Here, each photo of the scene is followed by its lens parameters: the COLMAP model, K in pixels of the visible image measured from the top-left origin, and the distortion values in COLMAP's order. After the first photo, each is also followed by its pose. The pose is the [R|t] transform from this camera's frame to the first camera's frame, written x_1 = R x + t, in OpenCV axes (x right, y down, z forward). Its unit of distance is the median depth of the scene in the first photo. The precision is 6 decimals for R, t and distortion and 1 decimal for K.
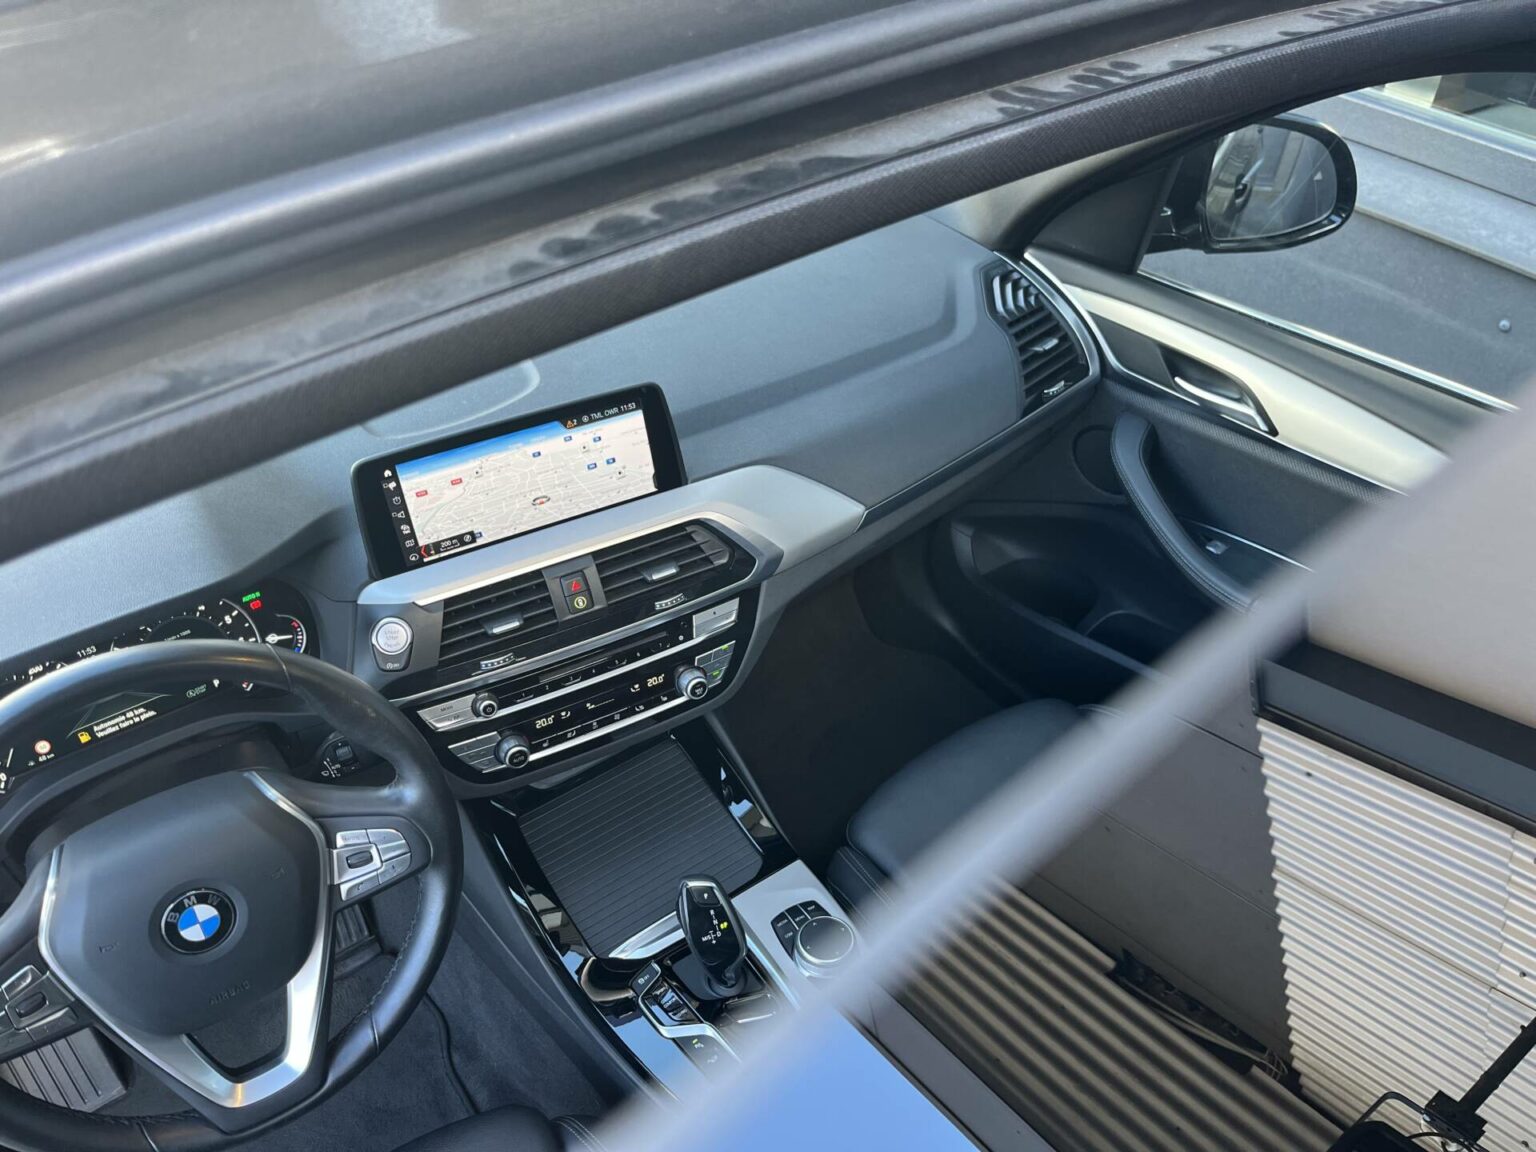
lens RADIAL K [[1195.8, 0, 768.0], [0, 1195.8, 576.0], [0, 0, 1]] dist [0.019407, -0.001448]
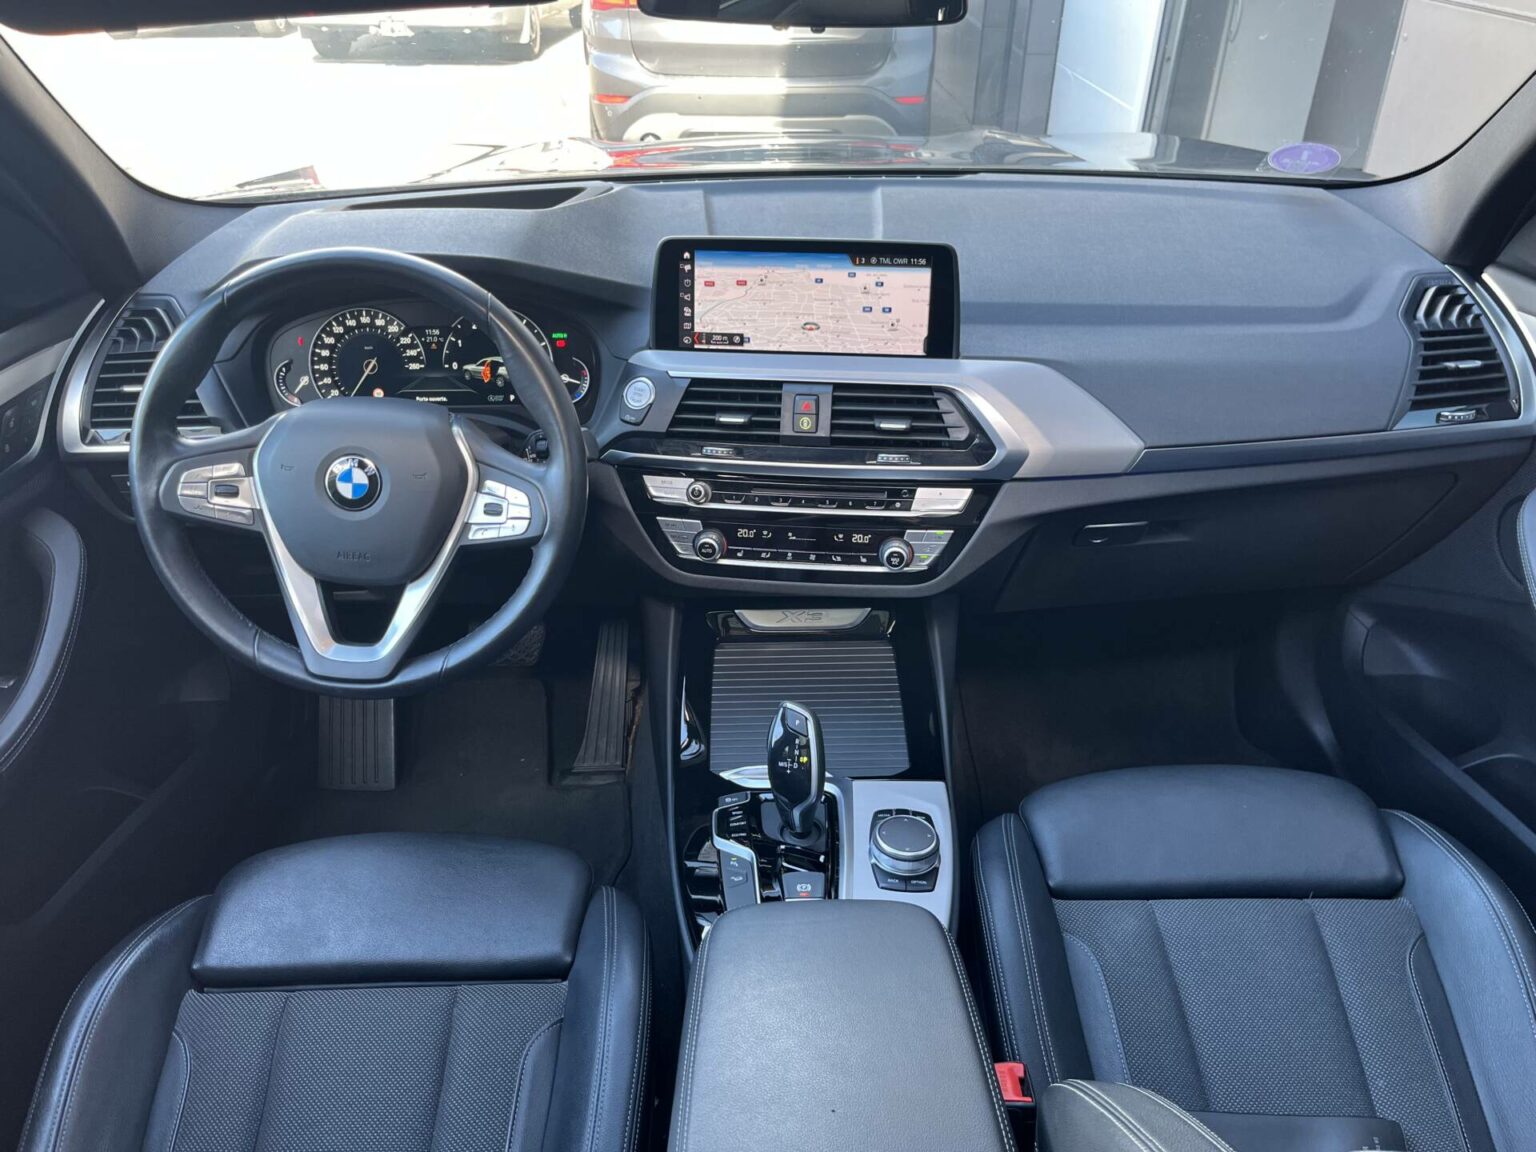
lens RADIAL K [[1170.6, 0, 768.0], [0, 1170.6, 576.0], [0, 0, 1]] dist [0.070576, -0.110514]
pose [[0.824473, 0.300217, -0.479702, 0.342077], [-0.367600, 0.928604, -0.050643, 0.207579], [0.430249, 0.218093, 0.875969, 0.122034]]
